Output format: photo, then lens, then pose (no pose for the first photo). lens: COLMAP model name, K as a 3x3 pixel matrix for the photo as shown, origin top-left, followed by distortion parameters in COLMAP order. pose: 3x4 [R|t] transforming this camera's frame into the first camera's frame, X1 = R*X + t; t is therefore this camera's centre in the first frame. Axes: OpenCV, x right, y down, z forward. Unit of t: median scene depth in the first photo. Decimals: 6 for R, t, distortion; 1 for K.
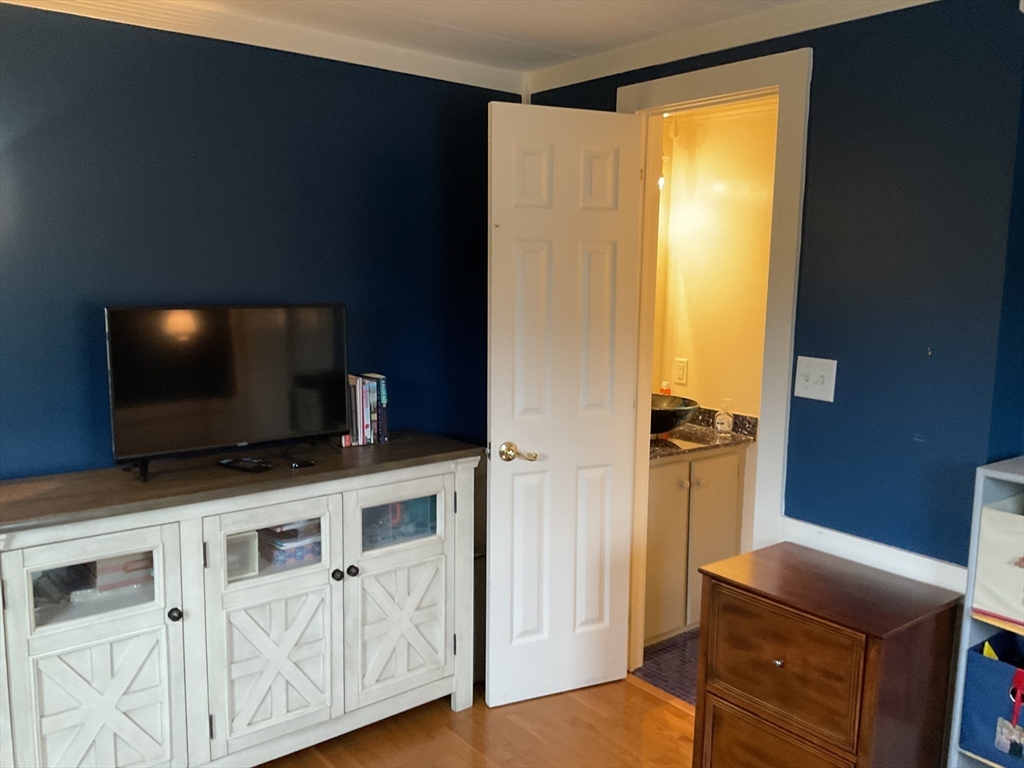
lens RADIAL K [[856.4, 0, 507.3], [0, 856.4, 386.0], [0, 0, 1]] dist [0.109230, -0.200499]
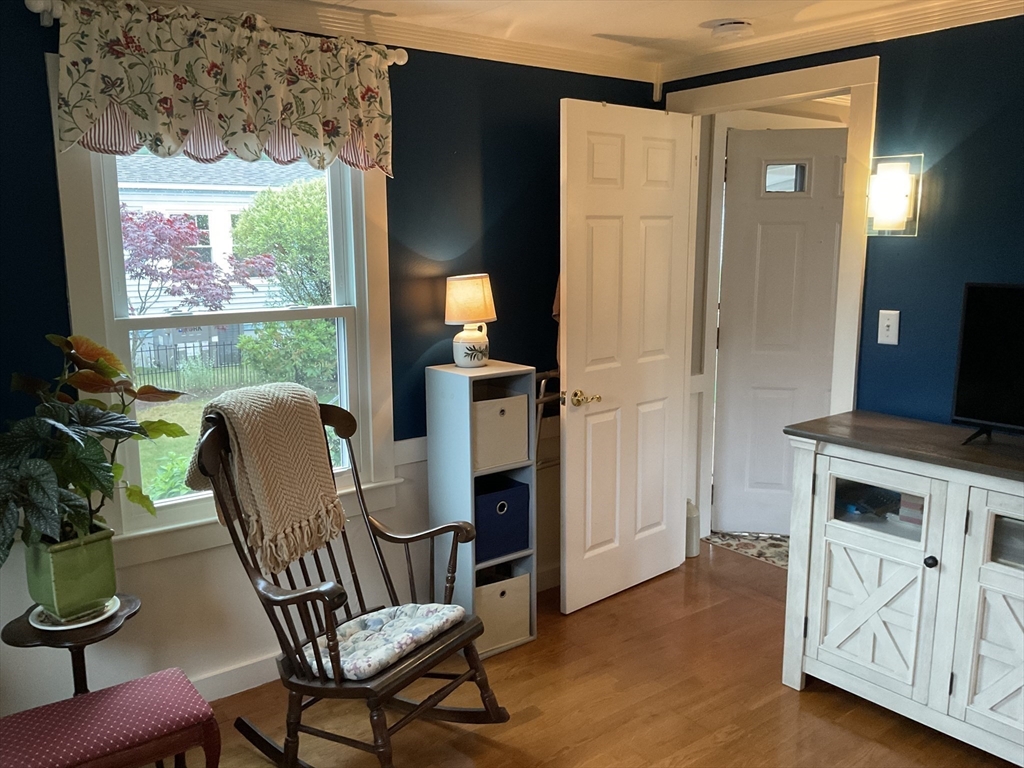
lens RADIAL K [[856.4, 0, 507.3], [0, 856.4, 386.0], [0, 0, 1]] dist [0.109230, -0.200499]
pose [[-0.030179, 0.157642, -0.987035, 0.692532], [-0.124860, 0.979156, 0.160201, -0.064860], [0.991715, 0.128076, -0.009866, 0.457205]]
